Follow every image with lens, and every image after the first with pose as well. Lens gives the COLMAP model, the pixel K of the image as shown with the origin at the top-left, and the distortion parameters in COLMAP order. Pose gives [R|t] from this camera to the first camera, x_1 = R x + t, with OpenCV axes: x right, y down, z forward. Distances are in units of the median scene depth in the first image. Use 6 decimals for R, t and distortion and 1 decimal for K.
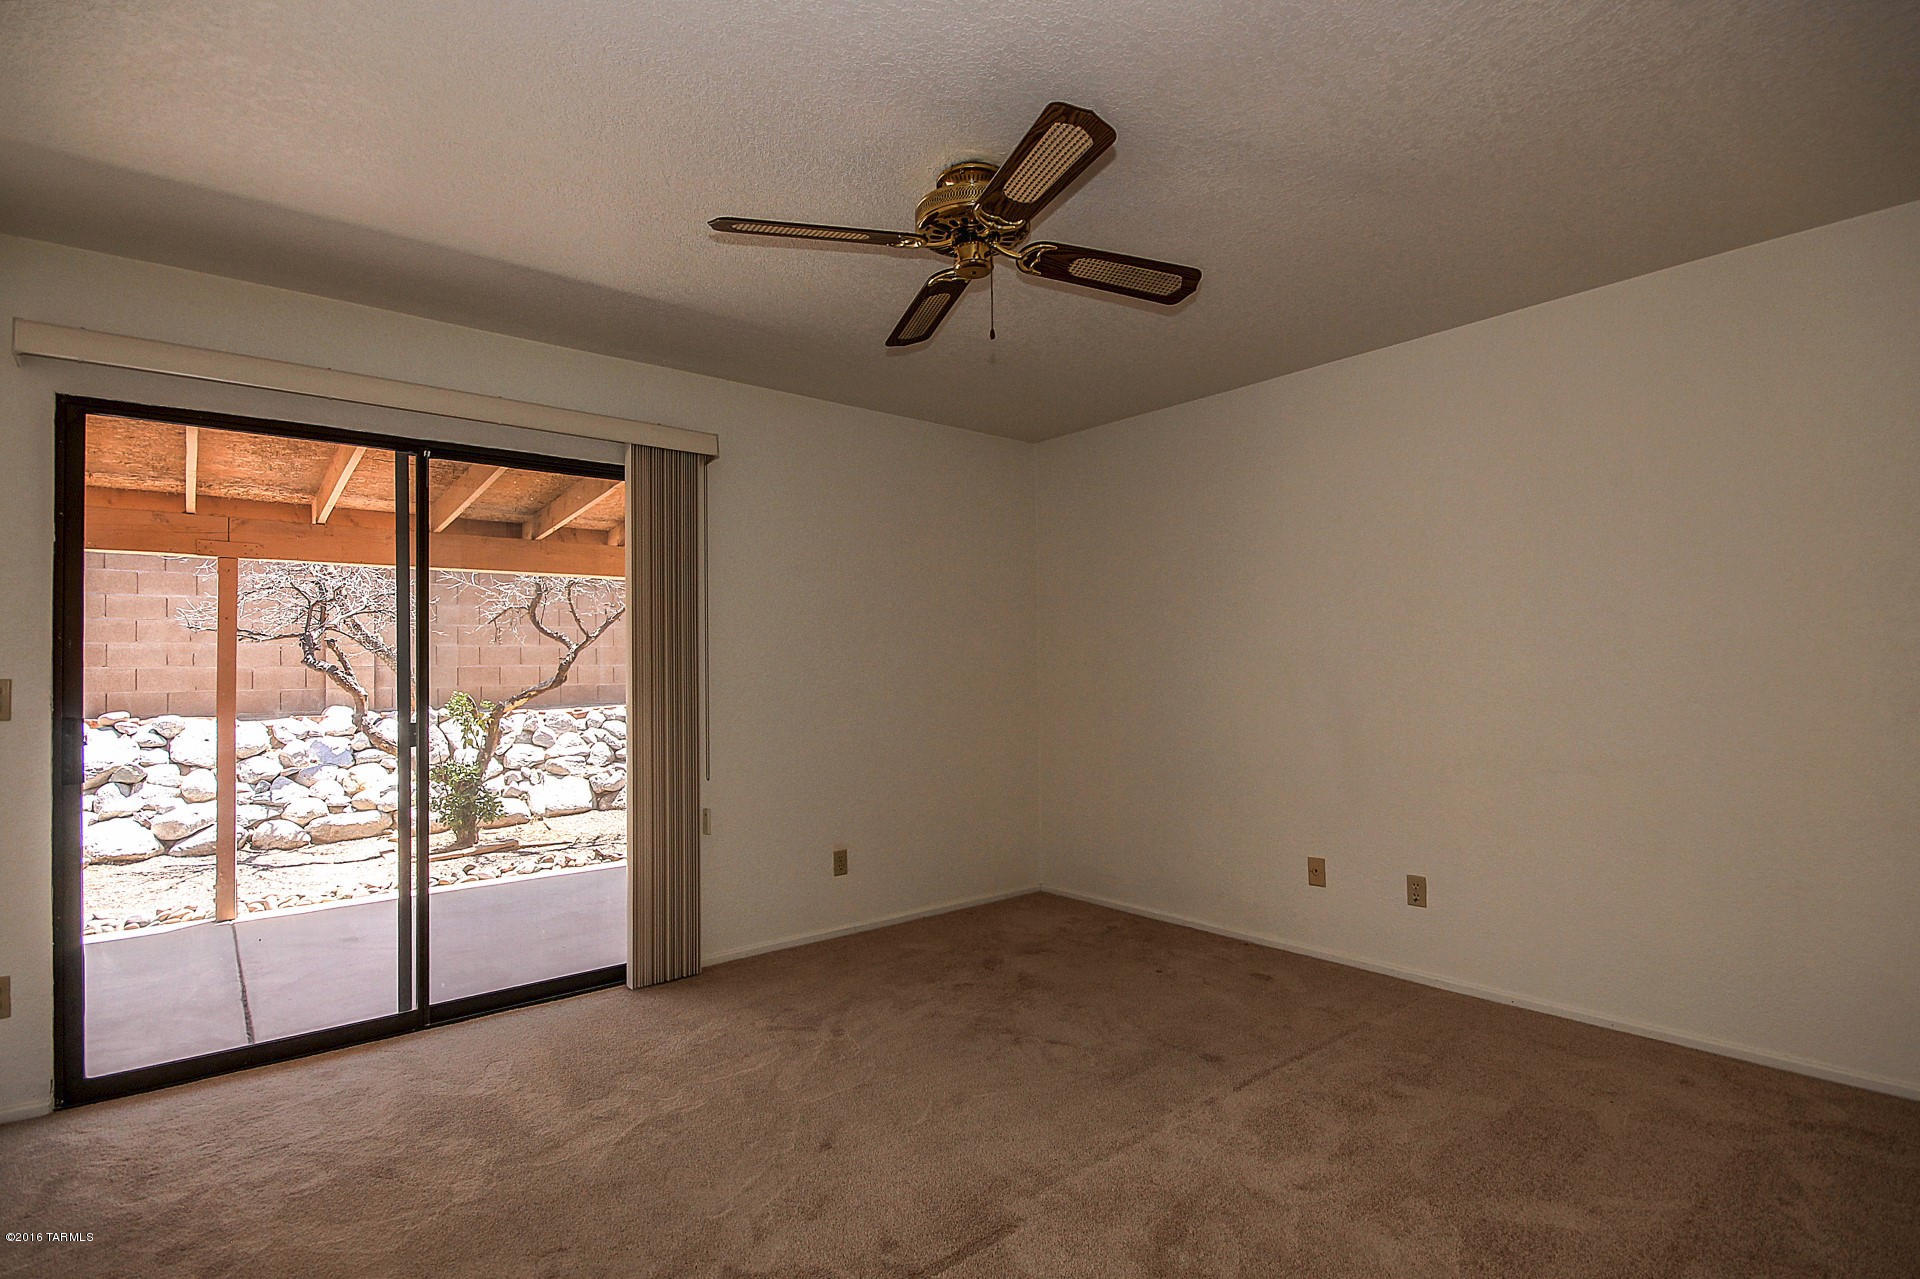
lens RADIAL K [[922.5, 0, 963.0], [0, 922.5, 641.1], [0, 0, 1]] dist [-0.003975, -0.001346]
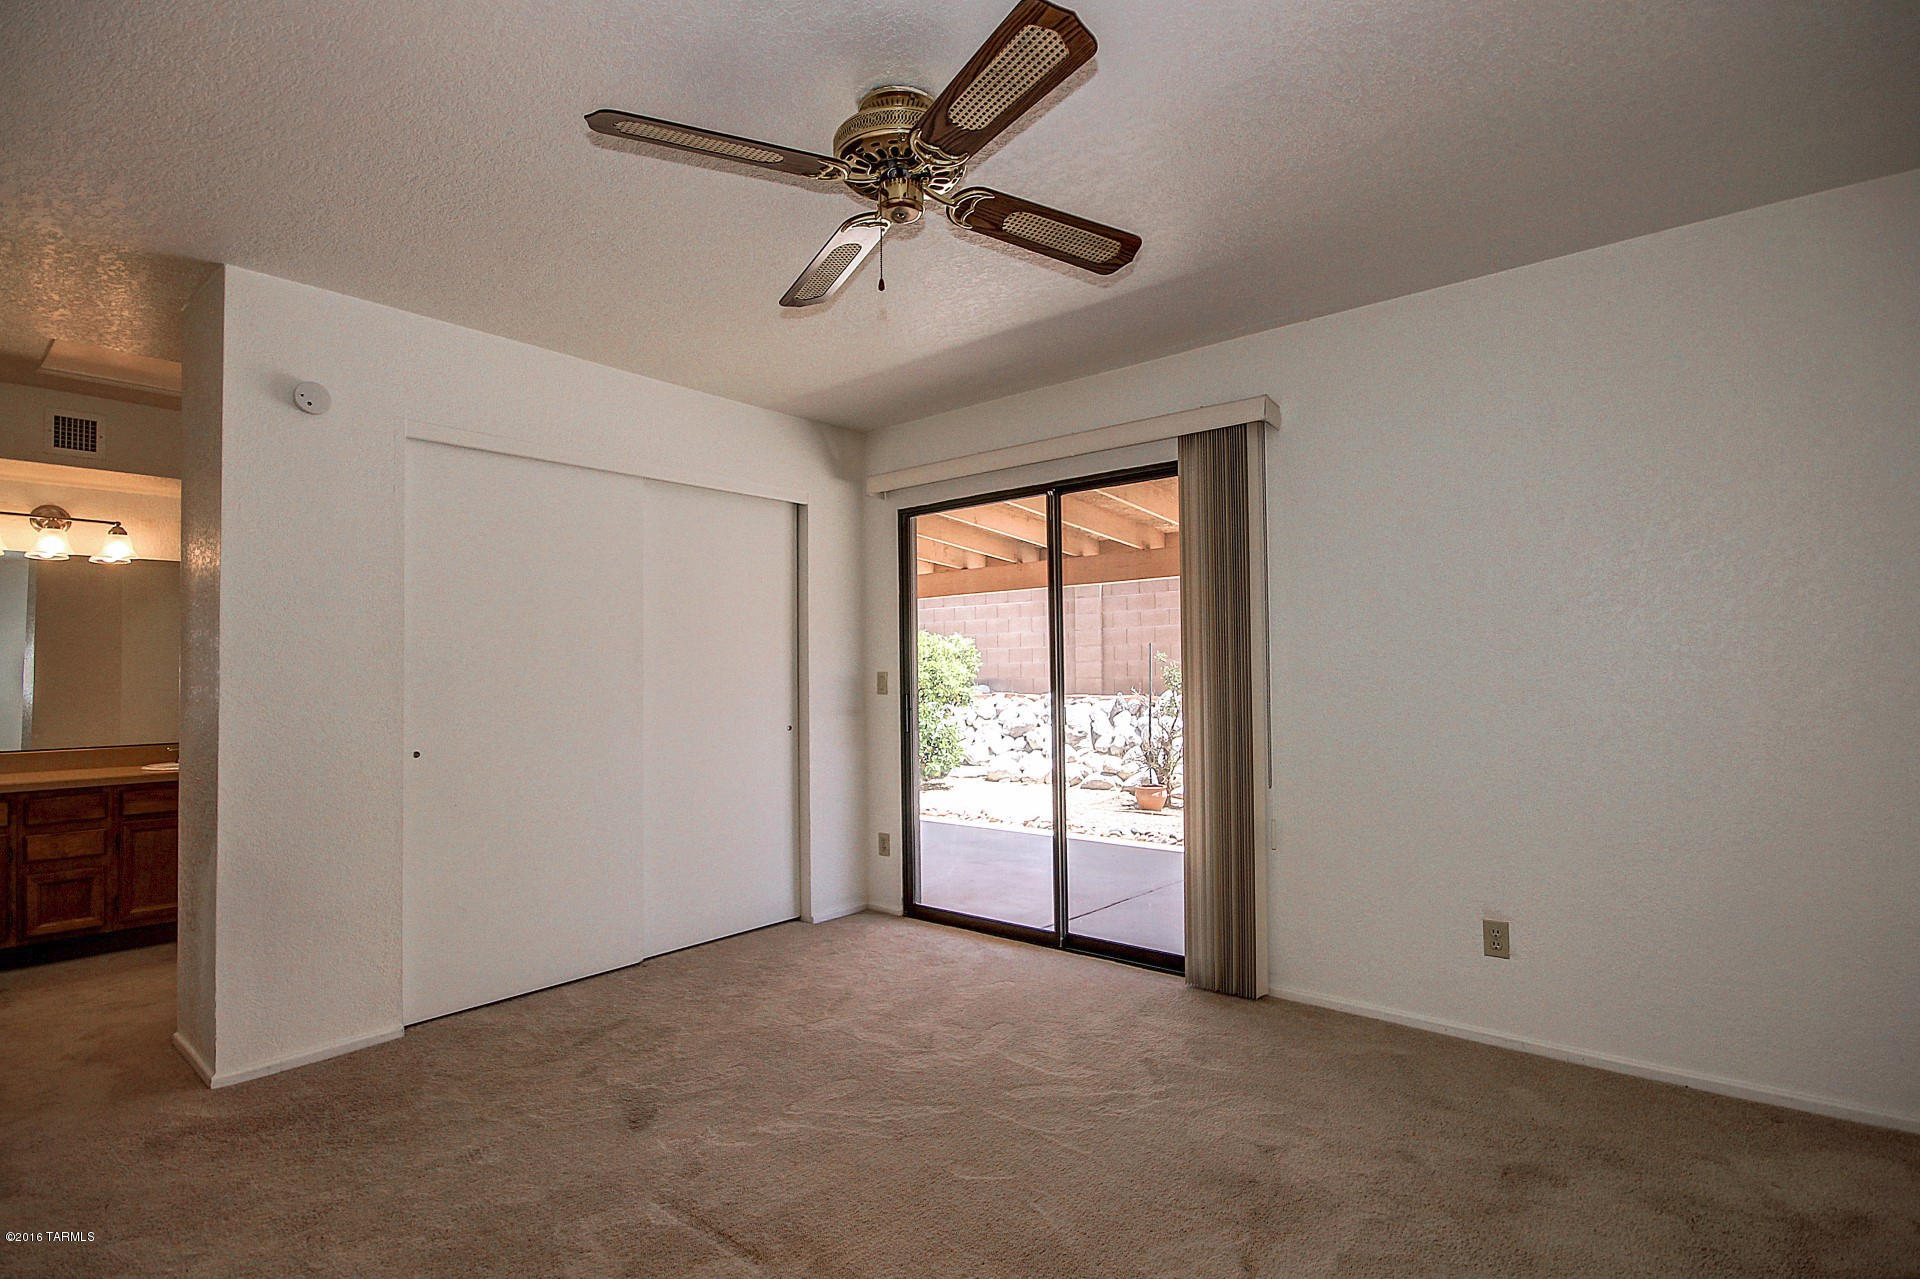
lens RADIAL K [[922.5, 0, 963.0], [0, 922.5, 641.1], [0, 0, 1]] dist [-0.003975, -0.001346]
pose [[0.186608, -0.025383, -0.982107, 0.583883], [0.040830, 0.999003, -0.018062, 0.015012], [0.981586, -0.036729, 0.187458, 0.589181]]
